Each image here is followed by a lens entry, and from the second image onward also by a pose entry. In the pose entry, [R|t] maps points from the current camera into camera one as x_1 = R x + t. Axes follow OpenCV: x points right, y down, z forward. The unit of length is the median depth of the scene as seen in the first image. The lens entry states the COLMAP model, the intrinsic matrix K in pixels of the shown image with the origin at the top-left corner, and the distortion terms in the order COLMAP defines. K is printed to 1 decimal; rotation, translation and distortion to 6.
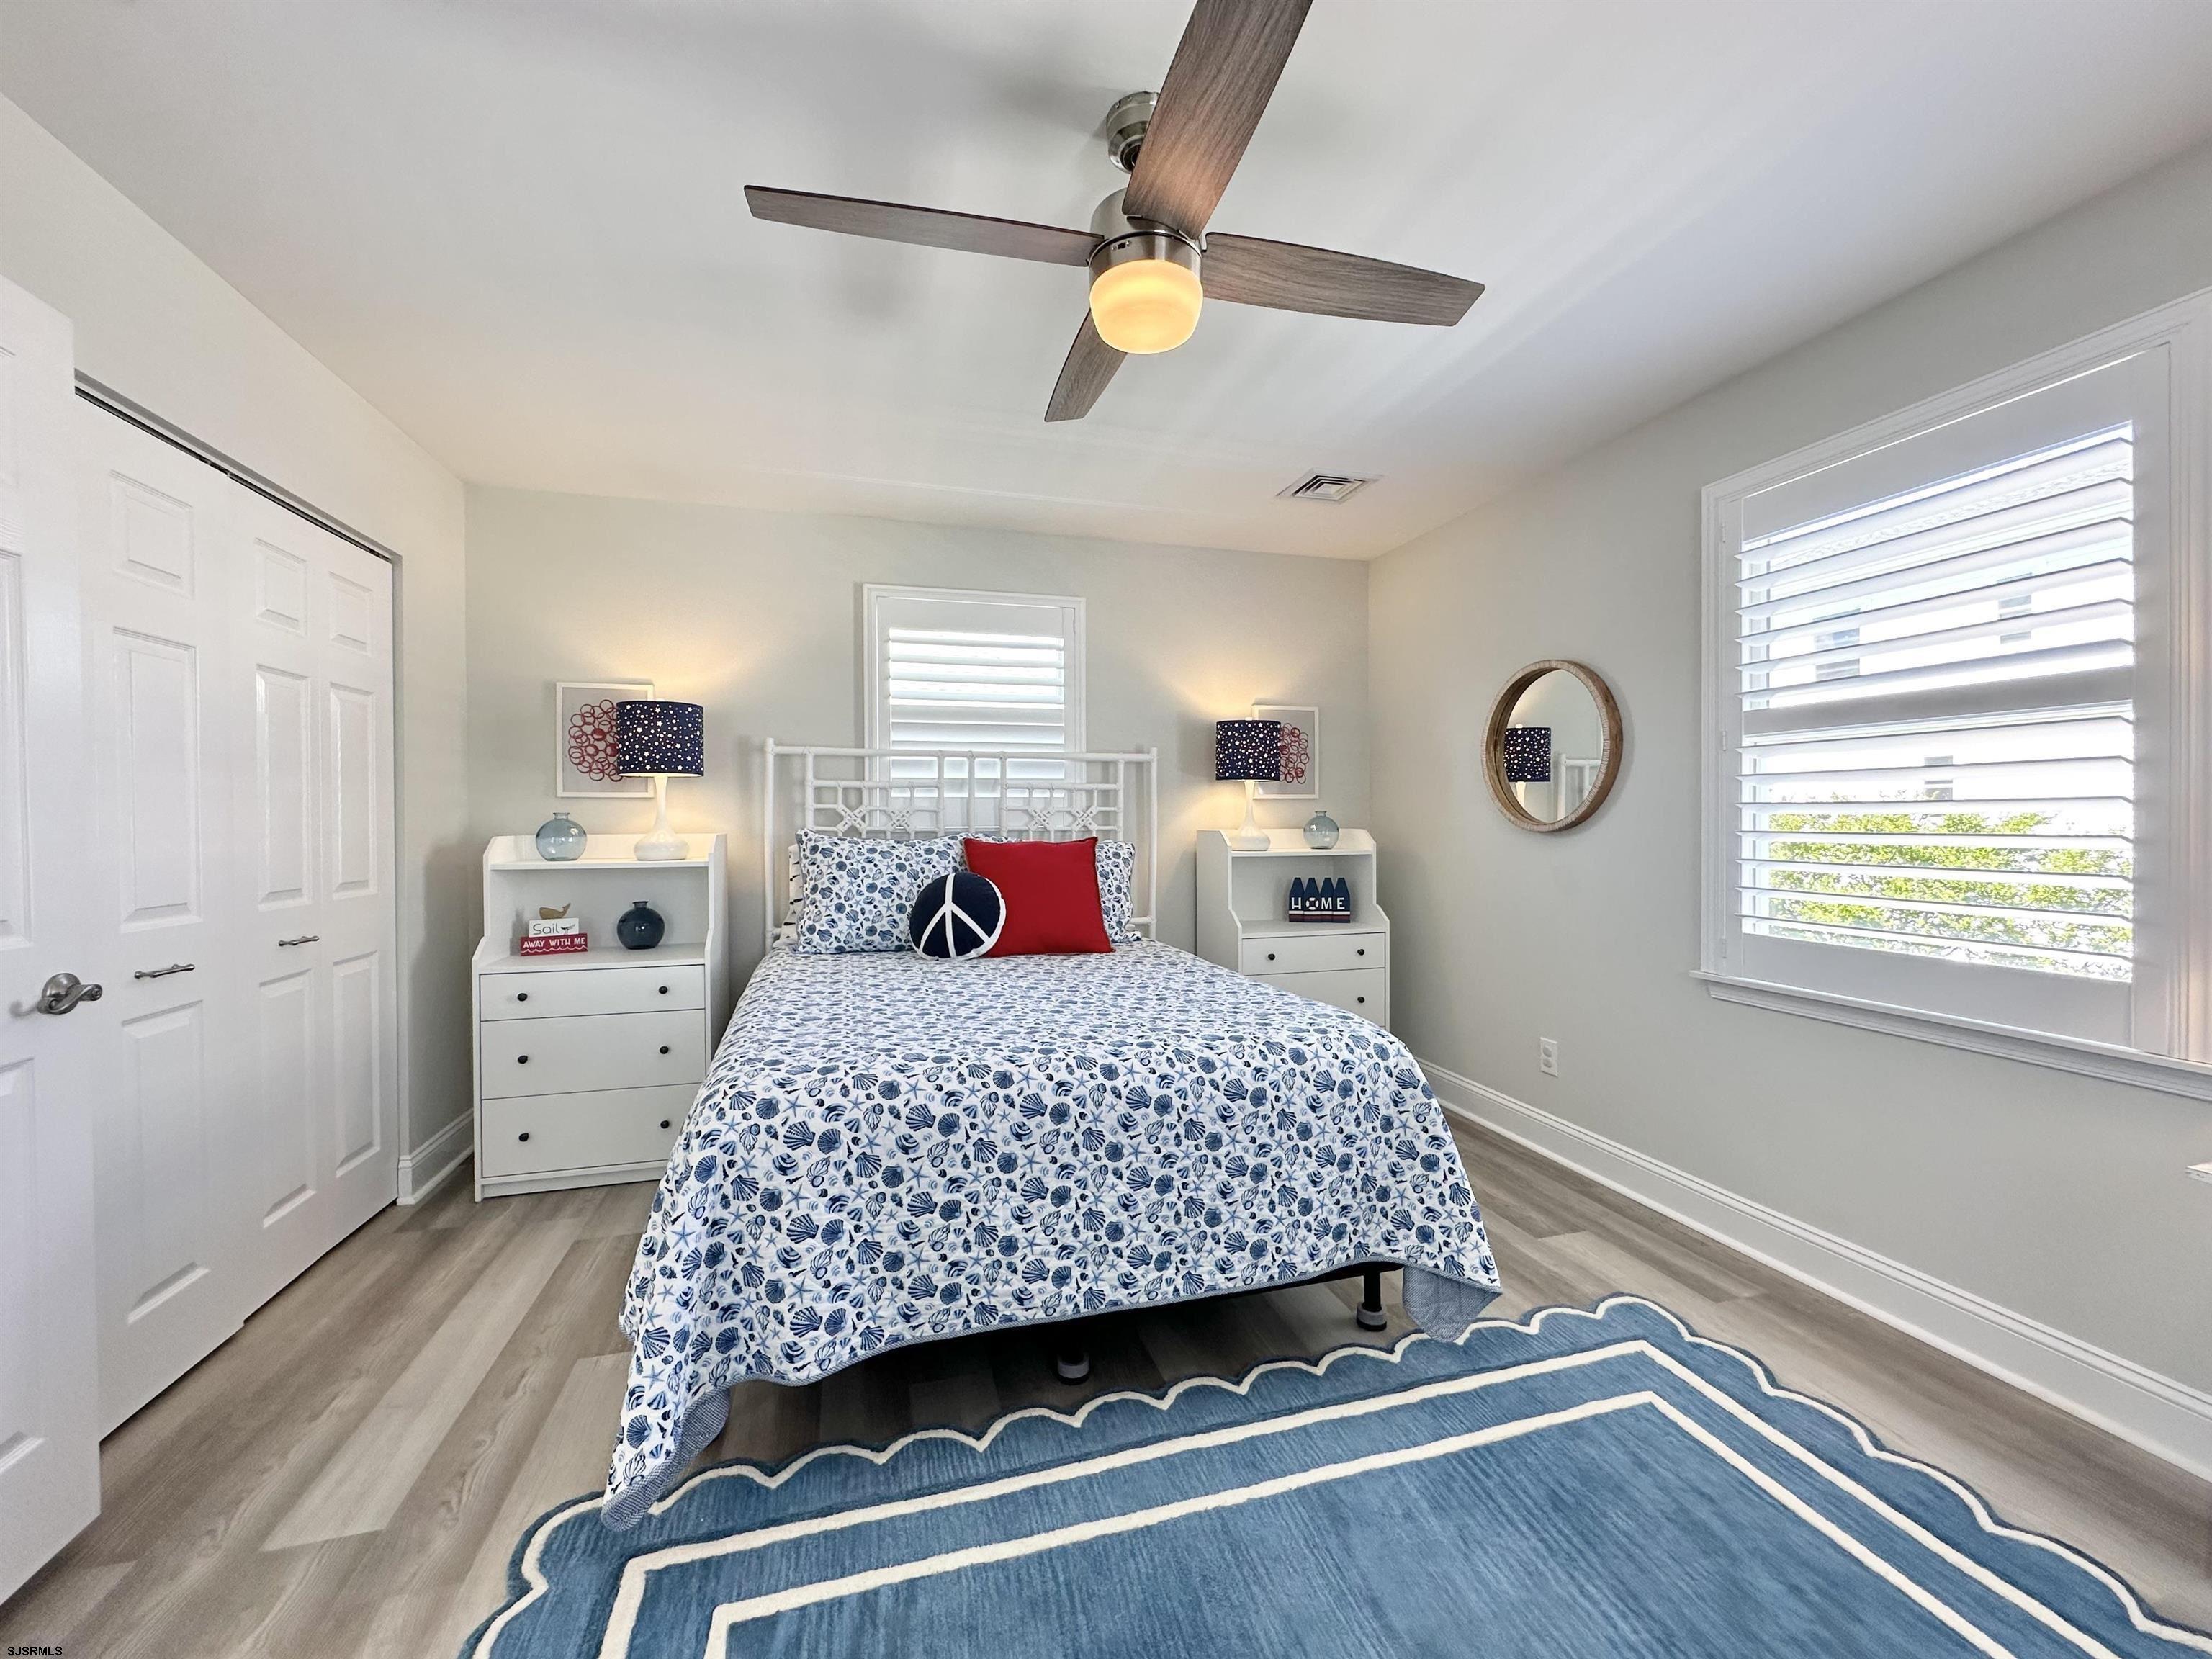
lens RADIAL K [[885.6, 0, 1106.0], [0, 885.6, 829.5], [0, 0, 1]] dist [-0.002475, 0.000616]
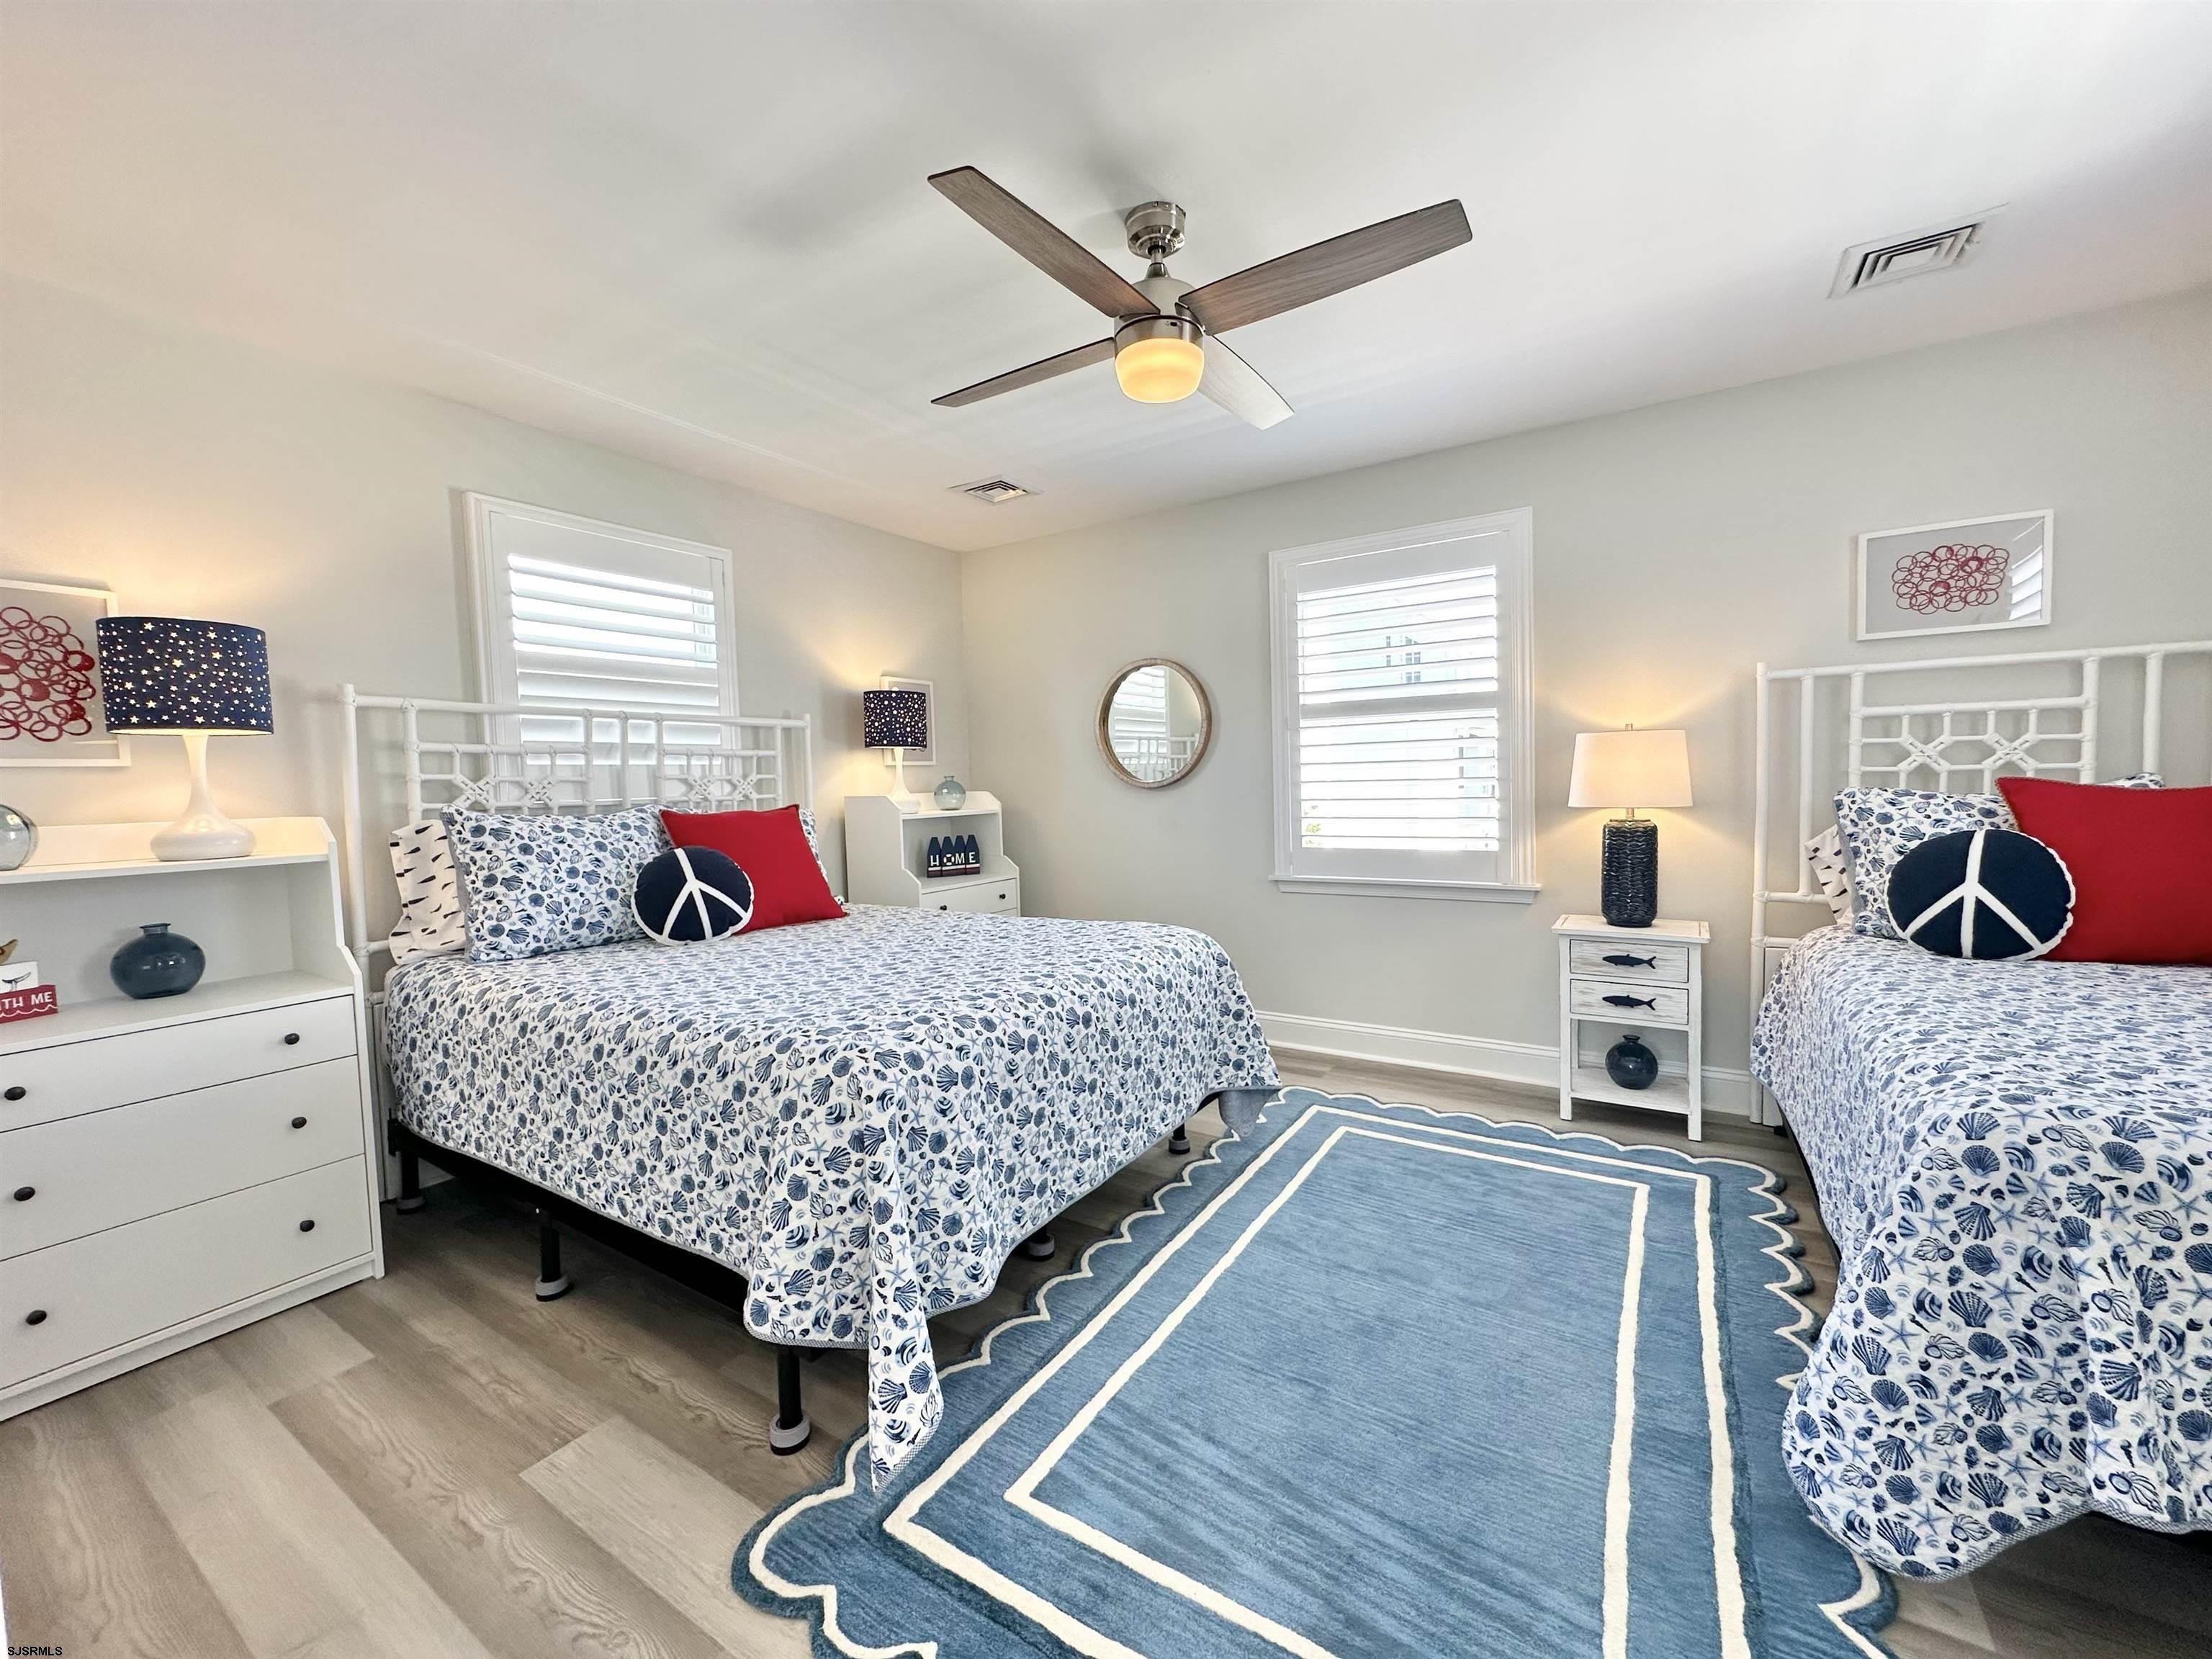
lens RADIAL K [[885.6, 0, 1106.0], [0, 885.6, 829.5], [0, 0, 1]] dist [-0.002475, 0.000616]
pose [[0.750449, -0.053451, 0.658764, -0.435318], [0.033273, 0.998516, 0.043115, 0.006085], [-0.660091, -0.010437, 0.751113, 0.044327]]
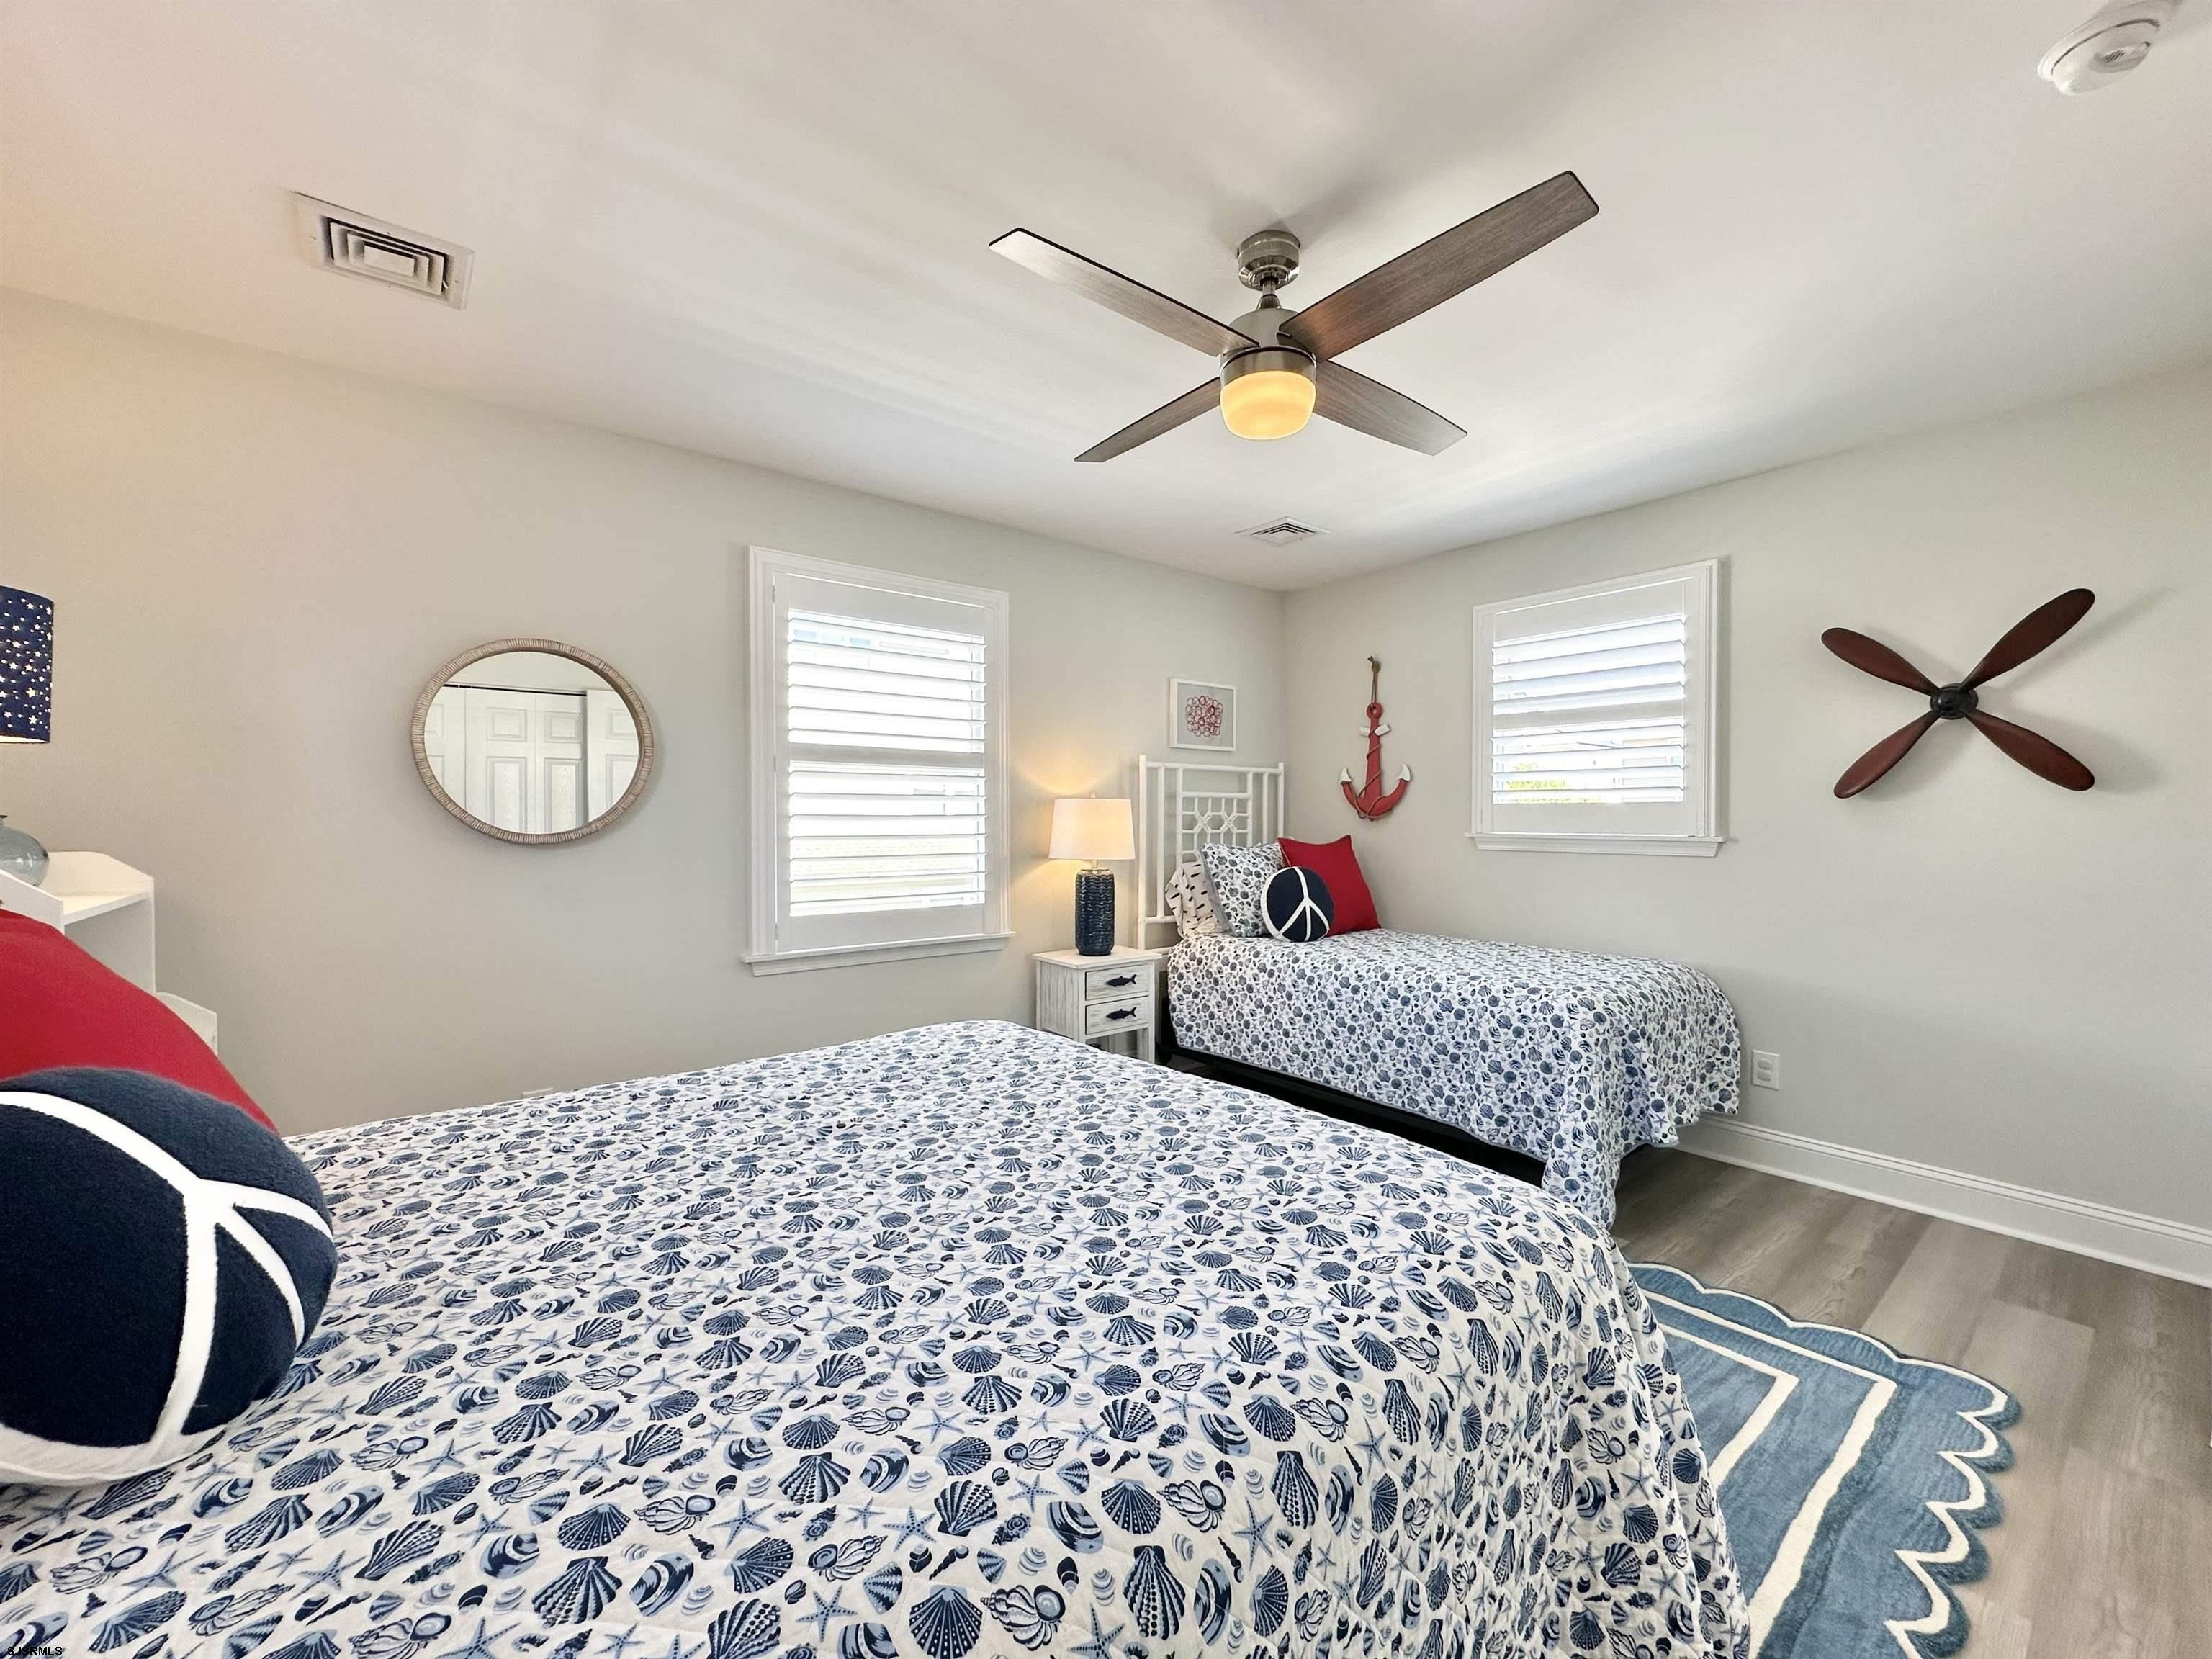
lens RADIAL K [[885.6, 0, 1106.0], [0, 885.6, 829.5], [0, 0, 1]] dist [-0.002475, 0.000616]
pose [[-0.382776, -0.008780, 0.923799, -0.485451], [0.014151, 0.999782, 0.015366, -0.016107], [-0.923733, 0.018954, -0.382568, 0.820629]]
